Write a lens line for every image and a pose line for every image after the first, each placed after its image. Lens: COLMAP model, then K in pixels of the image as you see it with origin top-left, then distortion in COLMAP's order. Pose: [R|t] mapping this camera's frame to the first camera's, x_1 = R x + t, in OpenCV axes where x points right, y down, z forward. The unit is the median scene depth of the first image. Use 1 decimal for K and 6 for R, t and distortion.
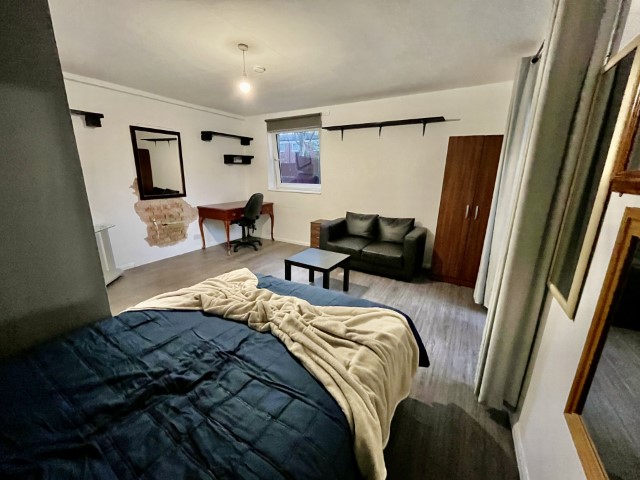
lens RADIAL K [[259.6, 0, 318.0], [0, 259.6, 239.6], [0, 0, 1]] dist [-0.001812, -0.000169]
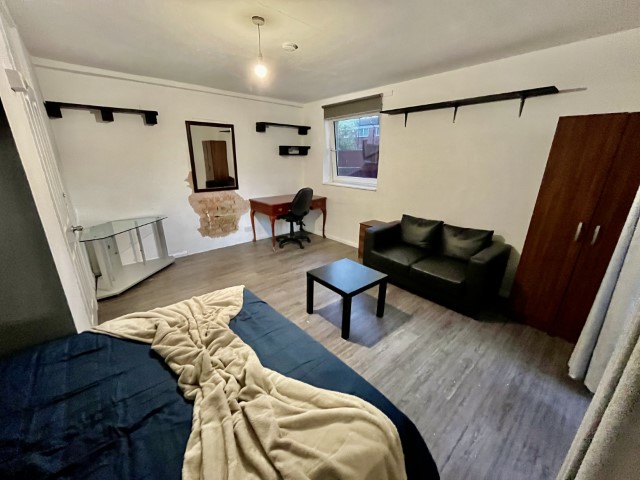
lens RADIAL K [[258.8, 0, 318.1], [0, 258.8, 239.7], [0, 0, 1]] dist [-0.003973, 0.000045]
pose [[0.951011, 0.089558, -0.295902, 0.109437], [-0.073580, 0.995187, 0.064723, -0.063096], [0.300274, -0.039780, 0.953023, 0.134830]]
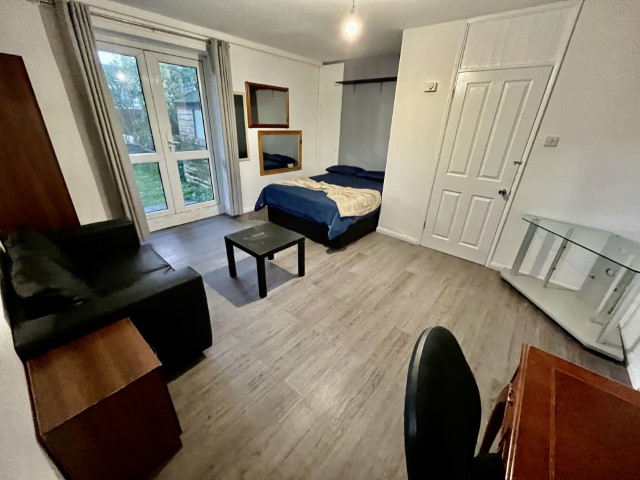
lens RADIAL K [[258.8, 0, 318.1], [0, 258.8, 239.7], [0, 0, 1]] dist [-0.003973, 0.000045]
pose [[-0.984504, -0.113456, 0.133715, -0.206713], [-0.003520, 0.775138, 0.631782, -0.332798], [-0.175327, 0.621521, -0.763526, 1.179805]]
